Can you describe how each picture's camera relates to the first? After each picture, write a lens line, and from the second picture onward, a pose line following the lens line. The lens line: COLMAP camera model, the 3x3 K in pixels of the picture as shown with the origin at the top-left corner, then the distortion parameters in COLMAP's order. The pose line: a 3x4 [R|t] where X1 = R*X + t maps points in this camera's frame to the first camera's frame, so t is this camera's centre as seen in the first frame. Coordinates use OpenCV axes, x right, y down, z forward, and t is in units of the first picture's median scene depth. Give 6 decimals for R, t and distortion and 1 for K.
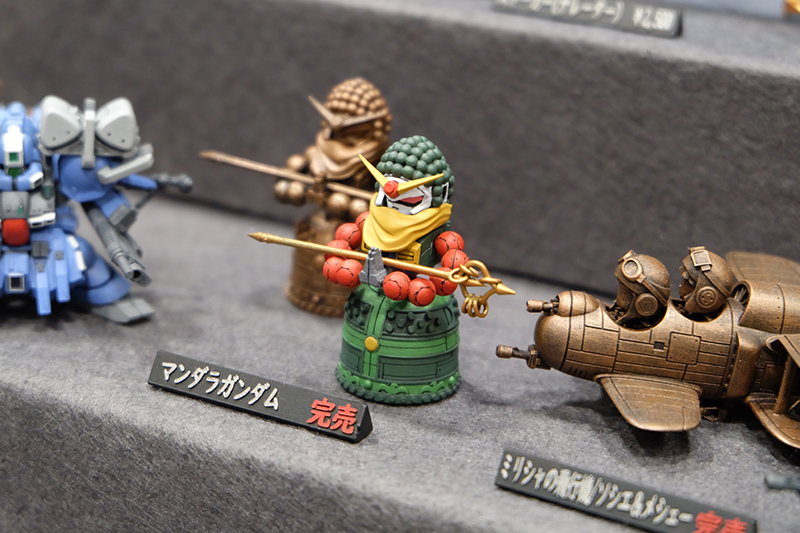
lens RADIAL K [[1709.4, 0, 400.5], [0, 1709.4, 263.9], [0, 0, 1]] dist [-0.026685, 0.000000]
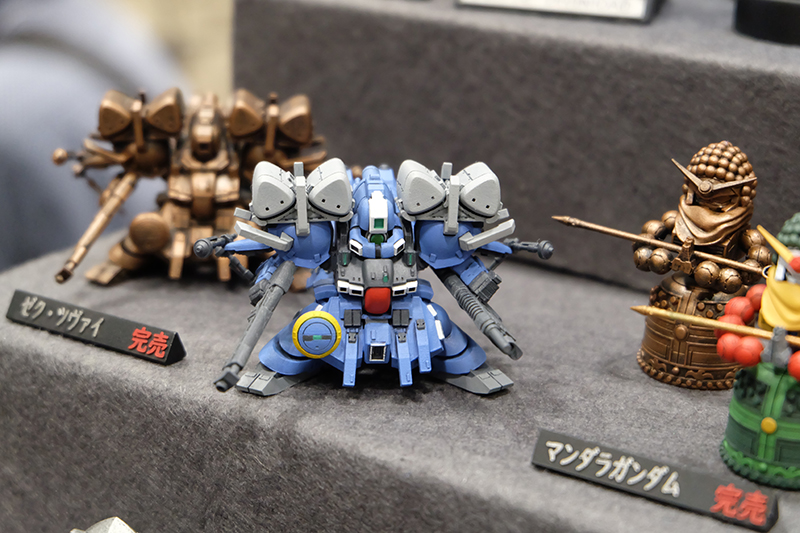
lens RADIAL K [[1709.4, 0, 394.1], [0, 1709.4, 258.4], [0, 0, 1]] dist [-0.026685, 0.000000]
pose [[0.997155, 0.006922, -0.075061, -0.154508], [-0.007875, 0.999892, -0.012400, -0.032985], [0.074967, 0.012955, 0.997102, 0.036698]]
